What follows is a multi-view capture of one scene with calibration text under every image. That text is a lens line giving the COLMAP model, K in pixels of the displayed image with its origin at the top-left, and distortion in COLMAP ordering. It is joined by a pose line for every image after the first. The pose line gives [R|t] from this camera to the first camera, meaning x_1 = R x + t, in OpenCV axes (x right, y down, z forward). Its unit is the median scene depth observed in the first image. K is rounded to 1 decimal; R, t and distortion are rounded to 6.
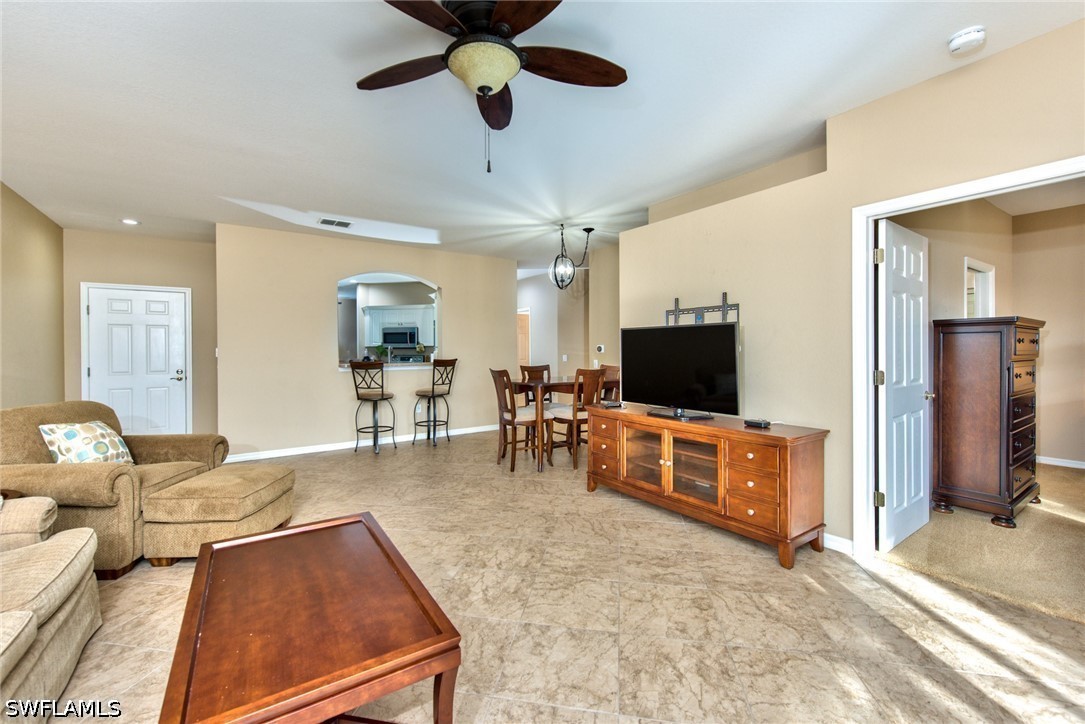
lens RADIAL K [[451.0, 0, 544.1], [0, 451.0, 354.8], [0, 0, 1]] dist [0.000792, 0.000068]
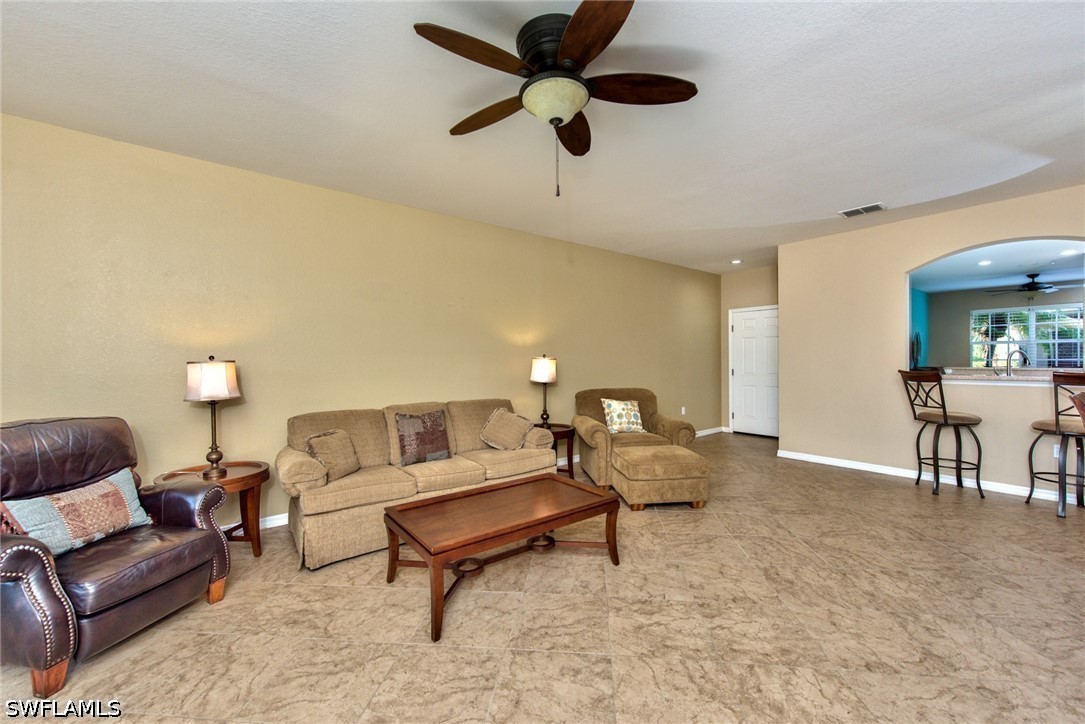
lens RADIAL K [[435.6, 0, 542.5], [0, 435.6, 362.0], [0, 0, 1]] dist [0.000870, -0.000067]
pose [[0.066104, 0.012901, -0.997729, 0.311317], [-0.005697, 0.999905, 0.012552, -0.007019], [0.997796, 0.004854, 0.066171, 0.302975]]
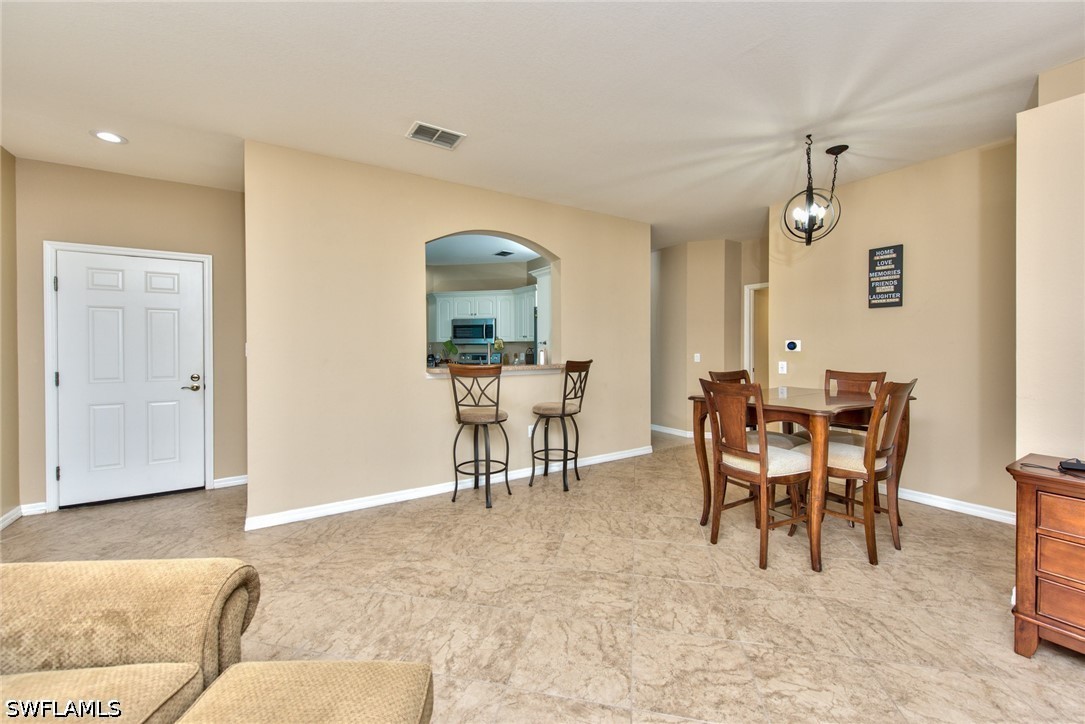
lens RADIAL K [[437.6, 0, 543.0], [0, 437.6, 353.1], [0, 0, 1]] dist [0.001066, -0.000090]
pose [[0.998837, 0.003564, -0.048076, -0.267528], [-0.003420, 0.999989, 0.003065, -0.003445], [0.048086, -0.002897, 0.998839, 0.388573]]
